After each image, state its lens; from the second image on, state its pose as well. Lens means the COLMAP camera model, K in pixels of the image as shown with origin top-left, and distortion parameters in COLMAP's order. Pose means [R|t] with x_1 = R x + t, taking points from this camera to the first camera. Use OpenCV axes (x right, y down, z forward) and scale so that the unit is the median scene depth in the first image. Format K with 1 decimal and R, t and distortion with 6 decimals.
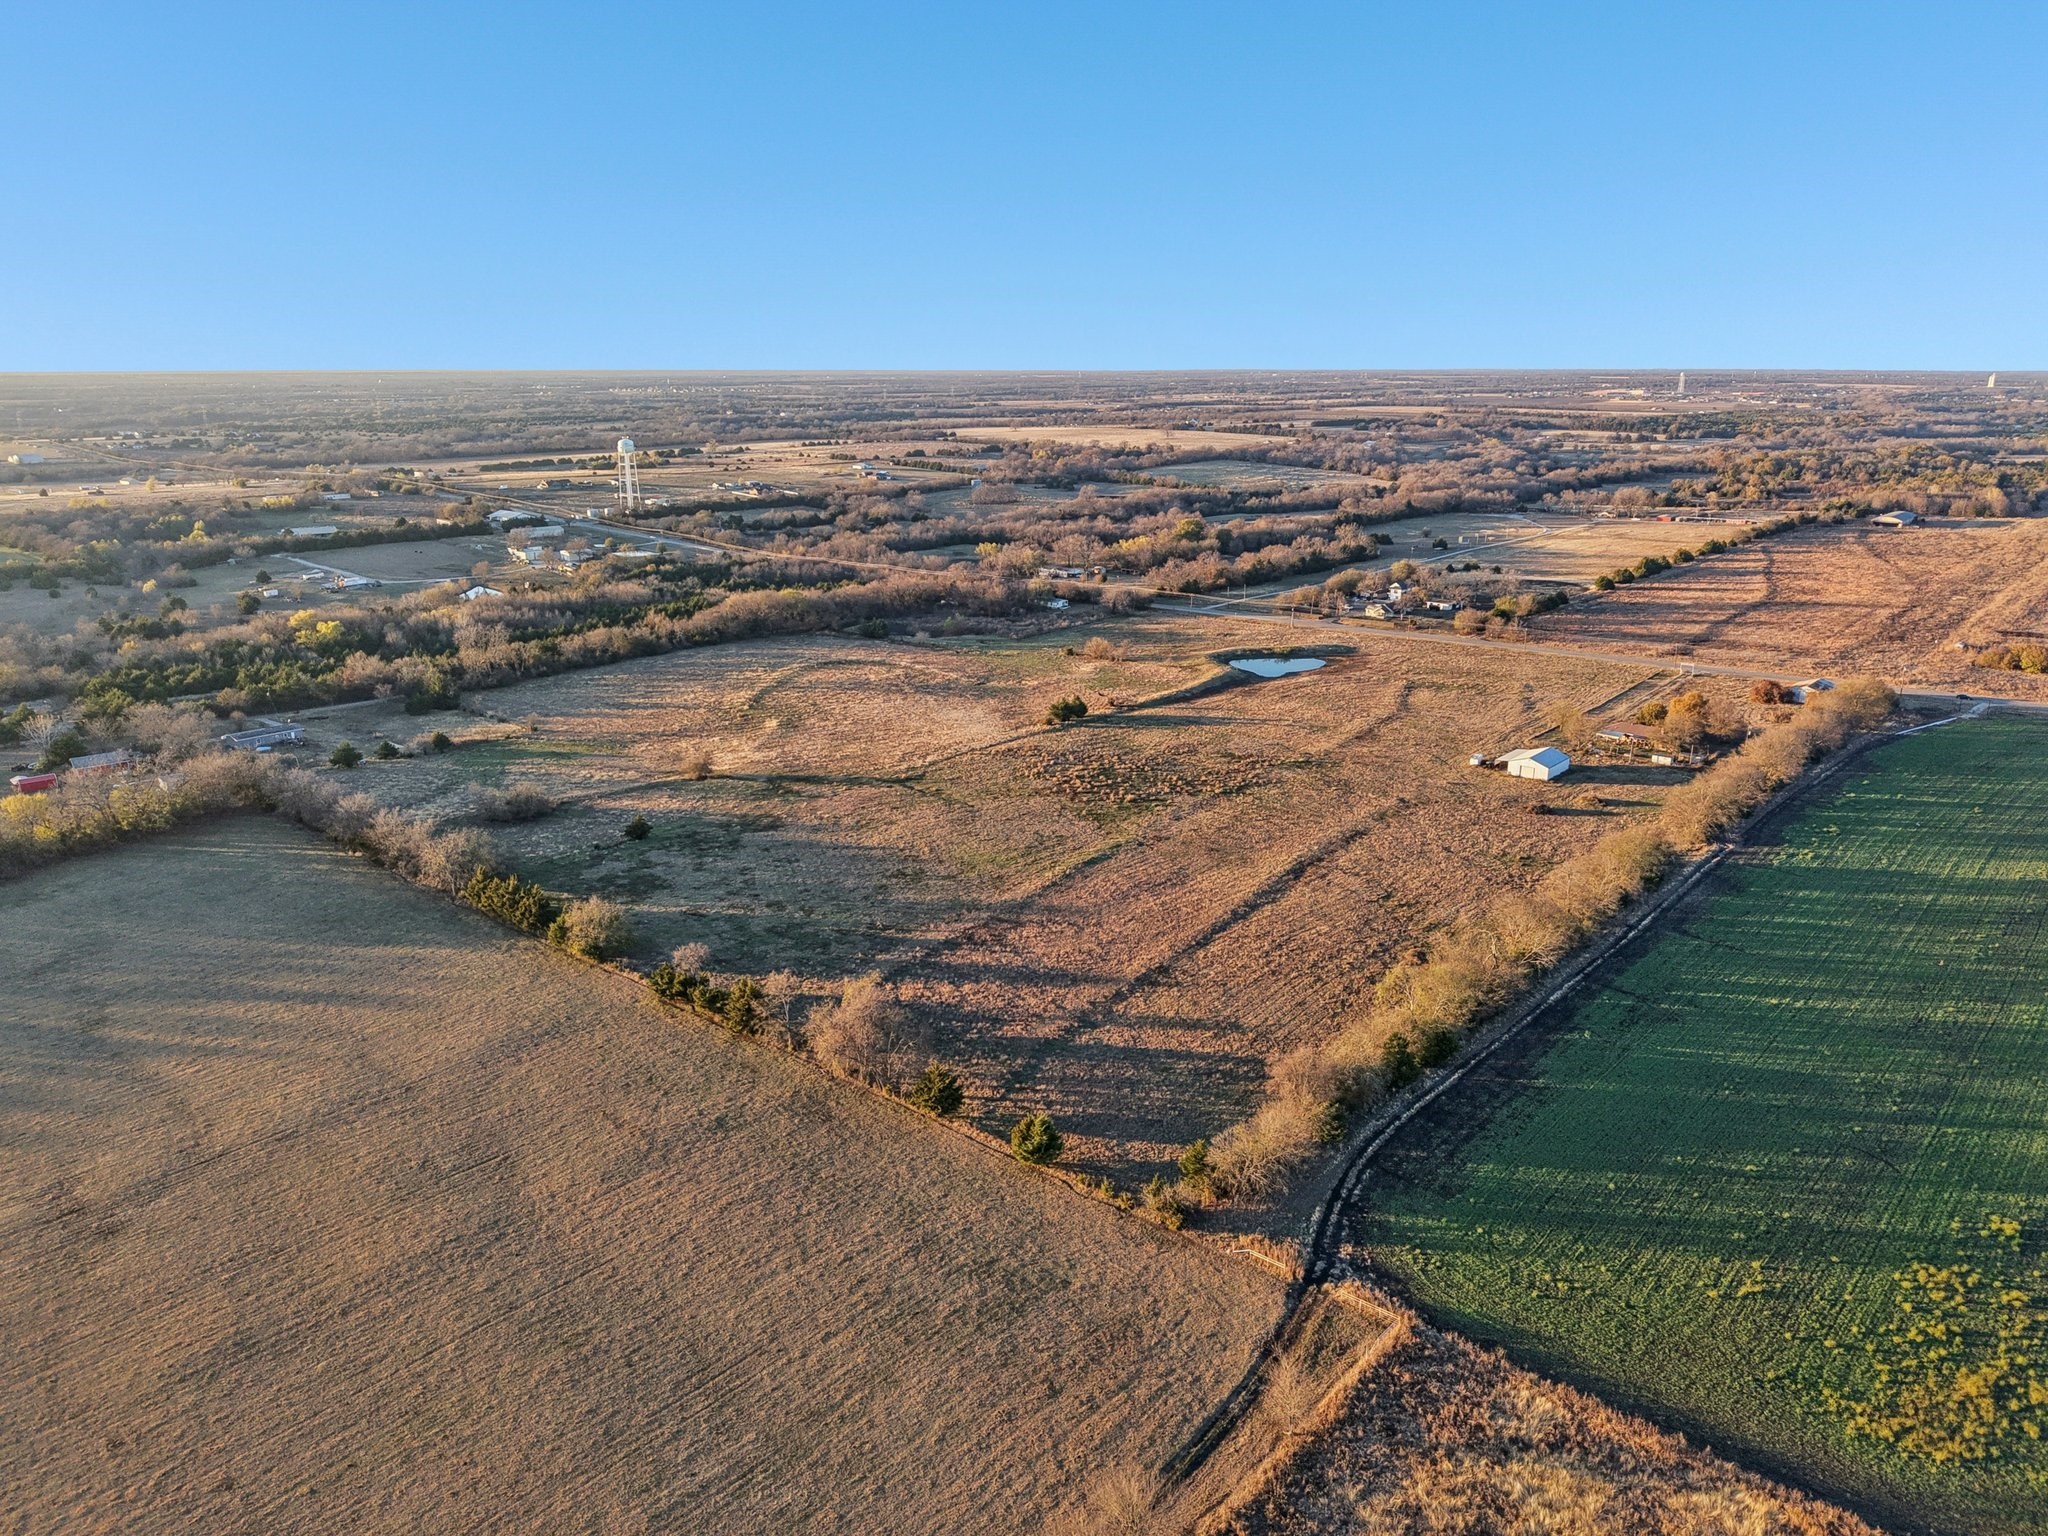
lens RADIAL K [[1400.9, 0, 1016.1], [0, 1400.9, 763.8], [0, 0, 1]] dist [0.042087, -0.047978]
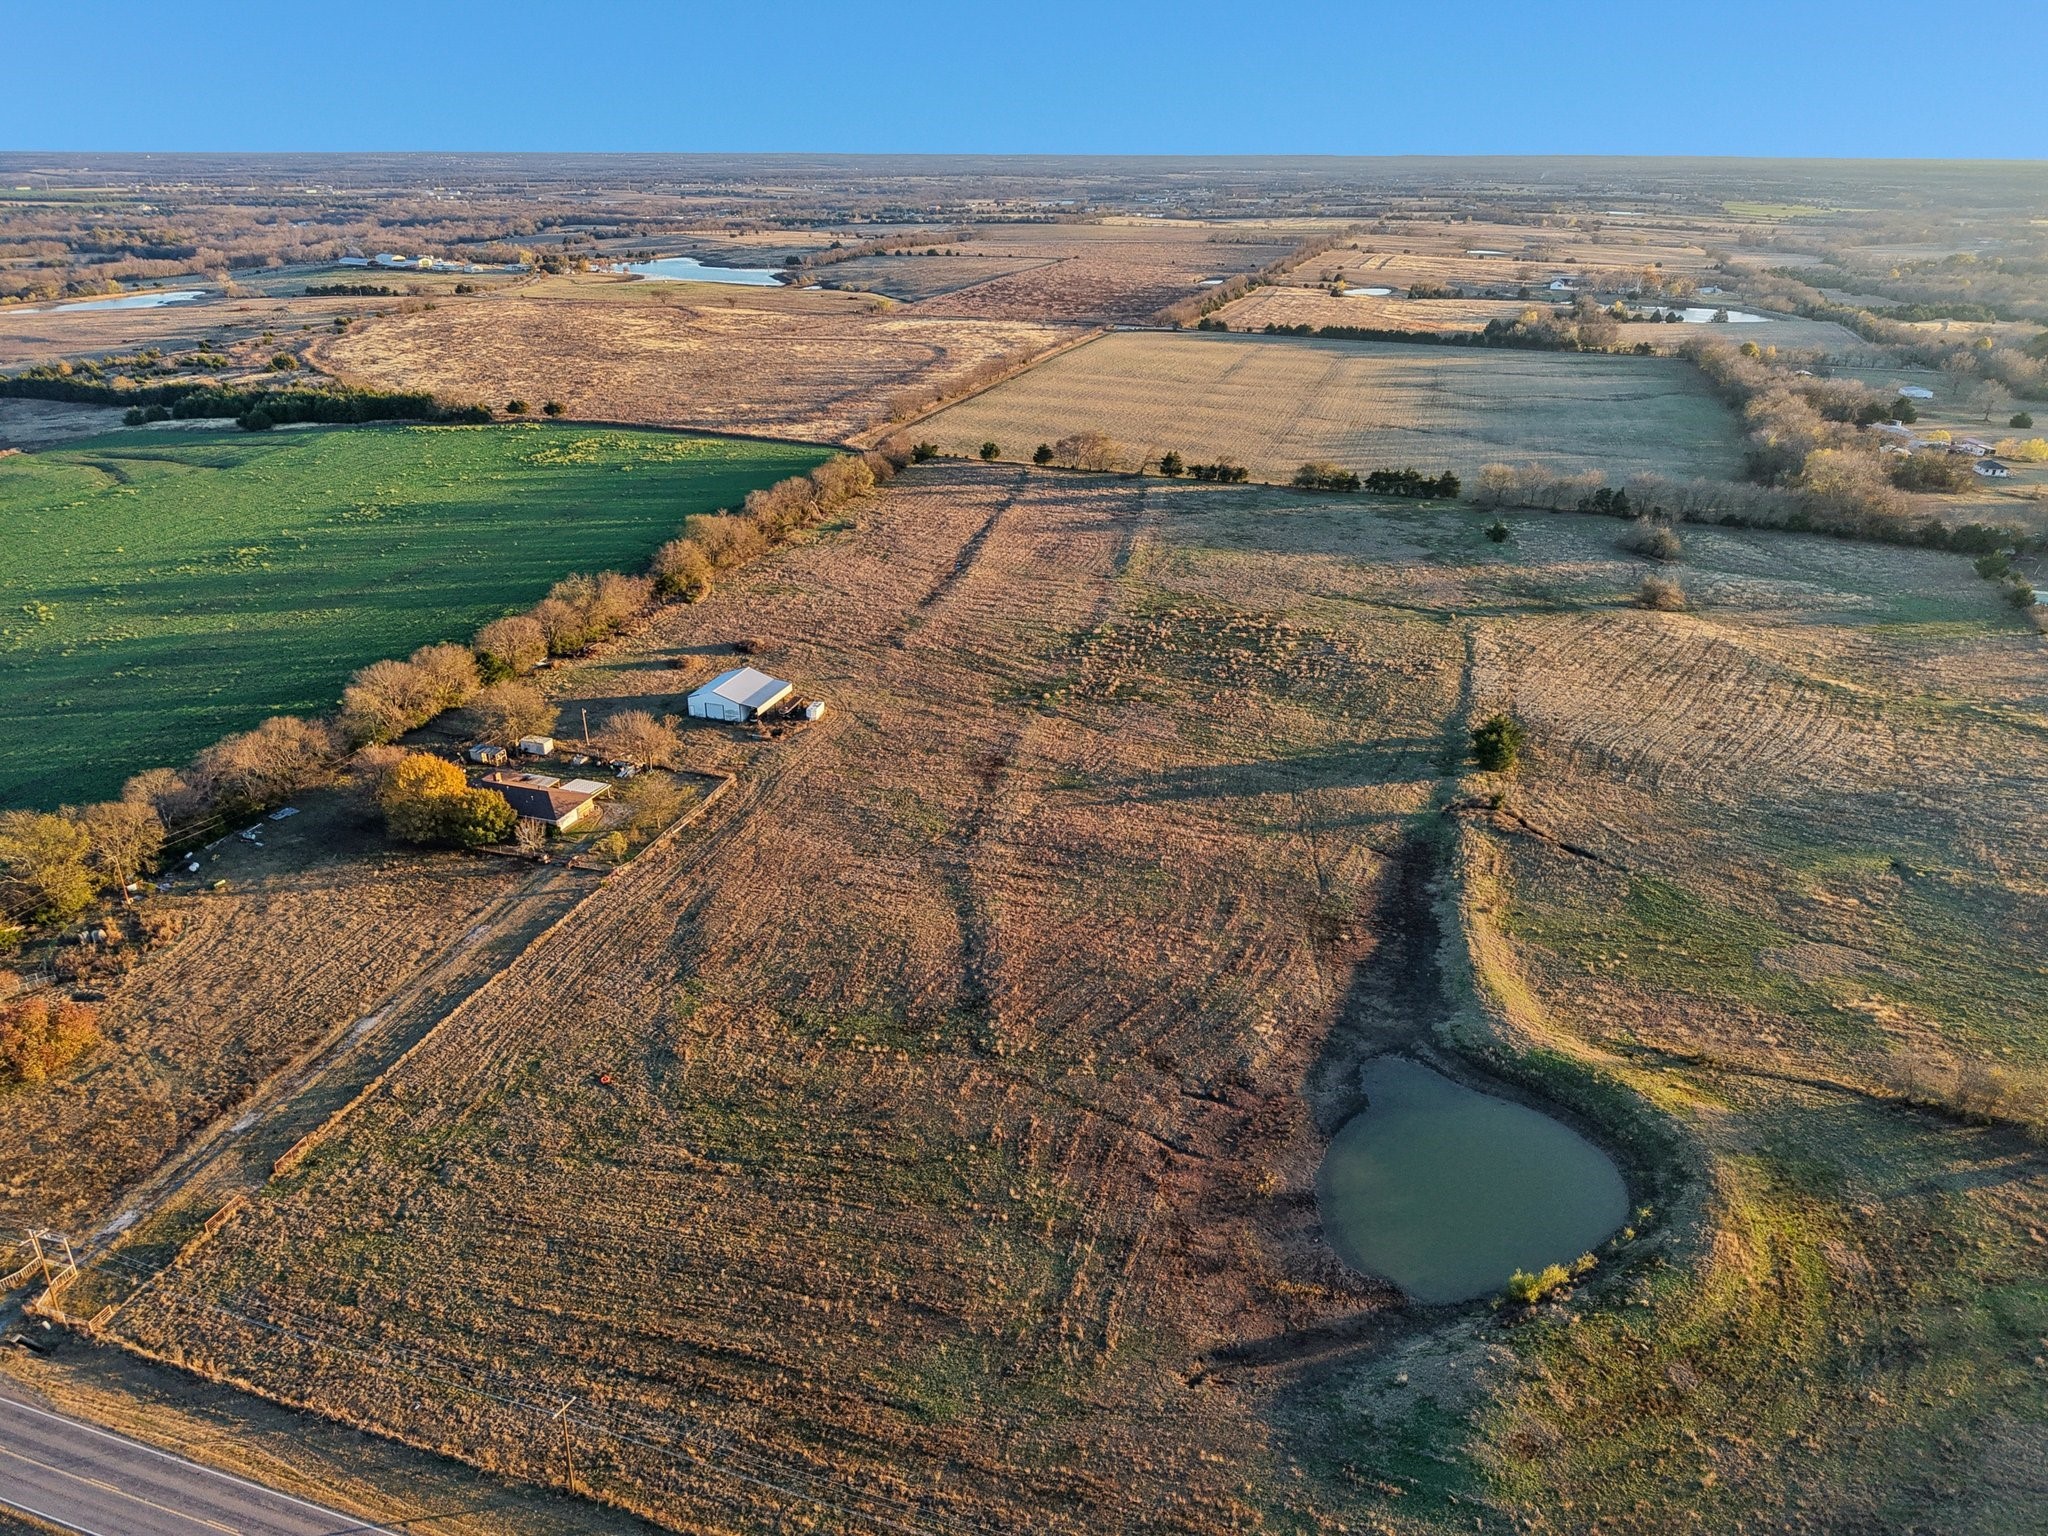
lens RADIAL K [[1400.9, 0, 1016.1], [0, 1400.9, 763.8], [0, 0, 1]] dist [0.042087, -0.047978]
pose [[-0.912733, 0.162443, -0.374875, 0.265364], [-0.113630, 0.780423, 0.614840, -0.222423], [0.392438, 0.603781, -0.693859, 0.813875]]
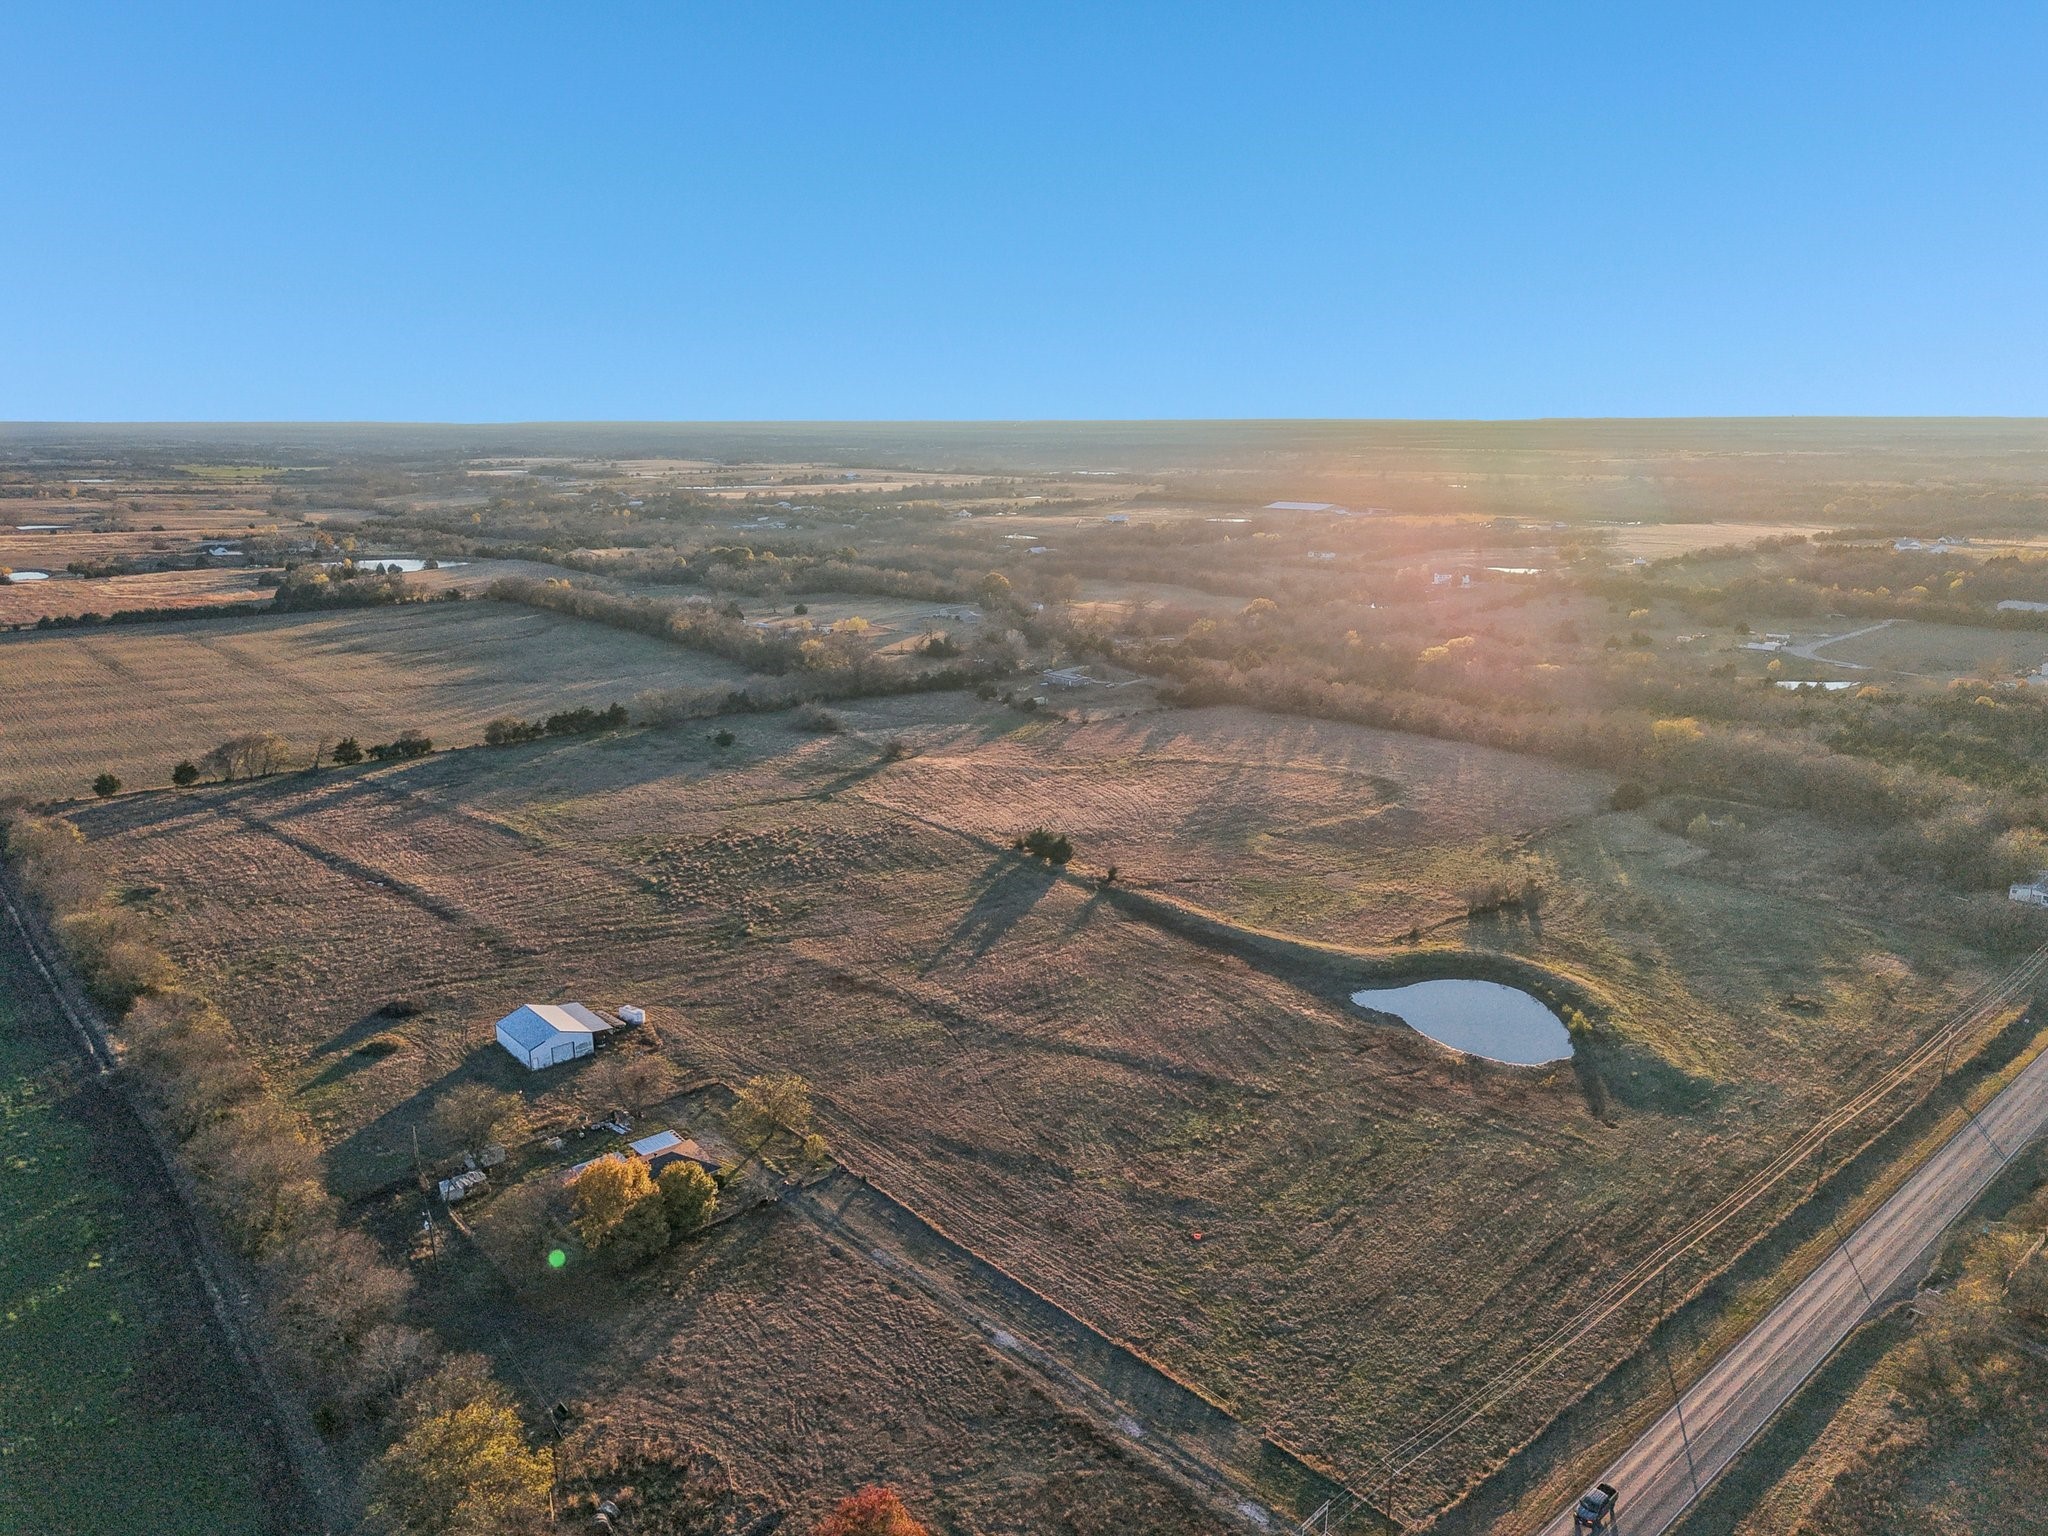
lens RADIAL K [[1385.8, 0, 1024.0], [0, 1385.8, 768.0], [0, 0, 1]] dist [0.064931, -0.089364]
pose [[-0.118918, 0.247224, -0.961633, 0.475008], [-0.269091, 0.924235, 0.270886, -0.175153], [0.955745, 0.290980, -0.043382, 0.618401]]
